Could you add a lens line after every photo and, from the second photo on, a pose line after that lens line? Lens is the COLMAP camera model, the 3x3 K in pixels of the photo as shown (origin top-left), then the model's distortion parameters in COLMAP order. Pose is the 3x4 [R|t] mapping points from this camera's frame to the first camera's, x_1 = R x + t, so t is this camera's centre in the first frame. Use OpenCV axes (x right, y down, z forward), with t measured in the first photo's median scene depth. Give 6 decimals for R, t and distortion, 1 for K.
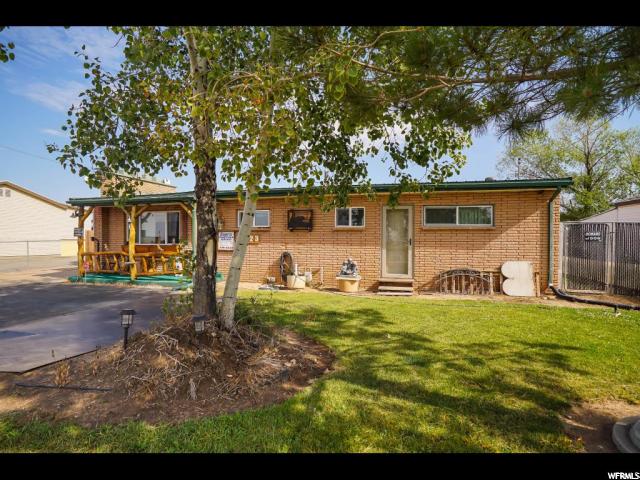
lens RADIAL K [[334.9, 0, 320.0], [0, 334.9, 240.0], [0, 0, 1]] dist [-0.000342, -0.000071]
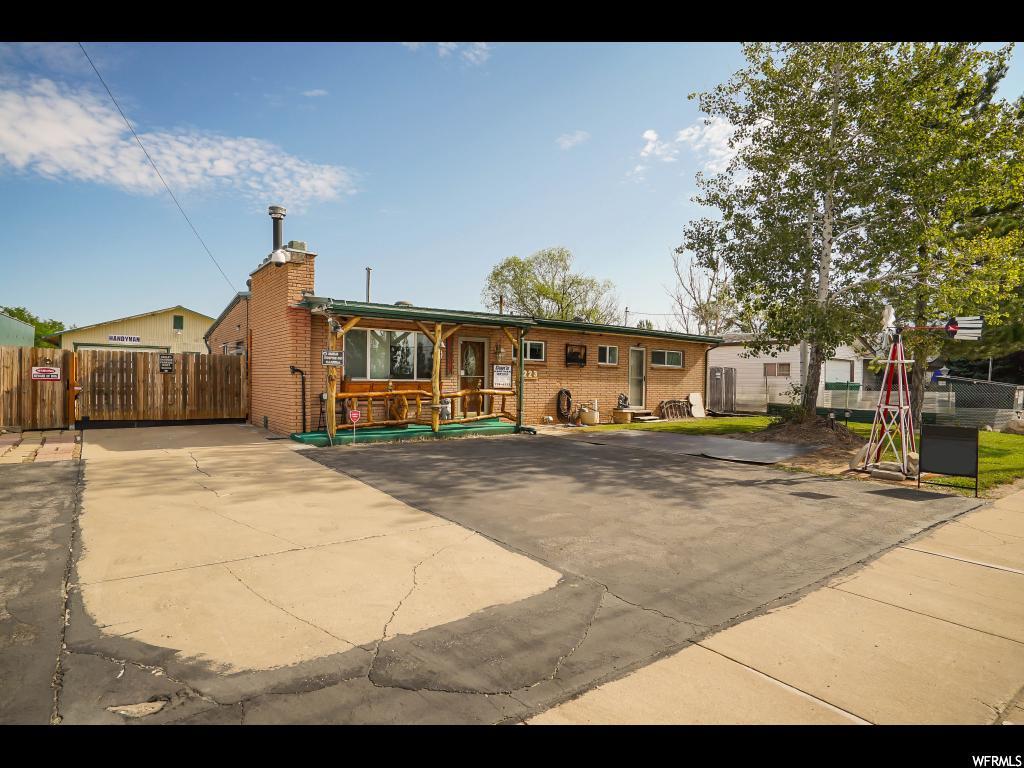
lens RADIAL K [[535.8, 0, 512.0], [0, 535.8, 384.0], [0, 0, 1]] dist [-0.000342, -0.000071]
pose [[0.606002, 0.001344, 0.795462, -1.448839], [-0.002241, 0.999997, 0.000017, 0.024652], [-0.795460, -0.001793, 0.606004, 0.220798]]
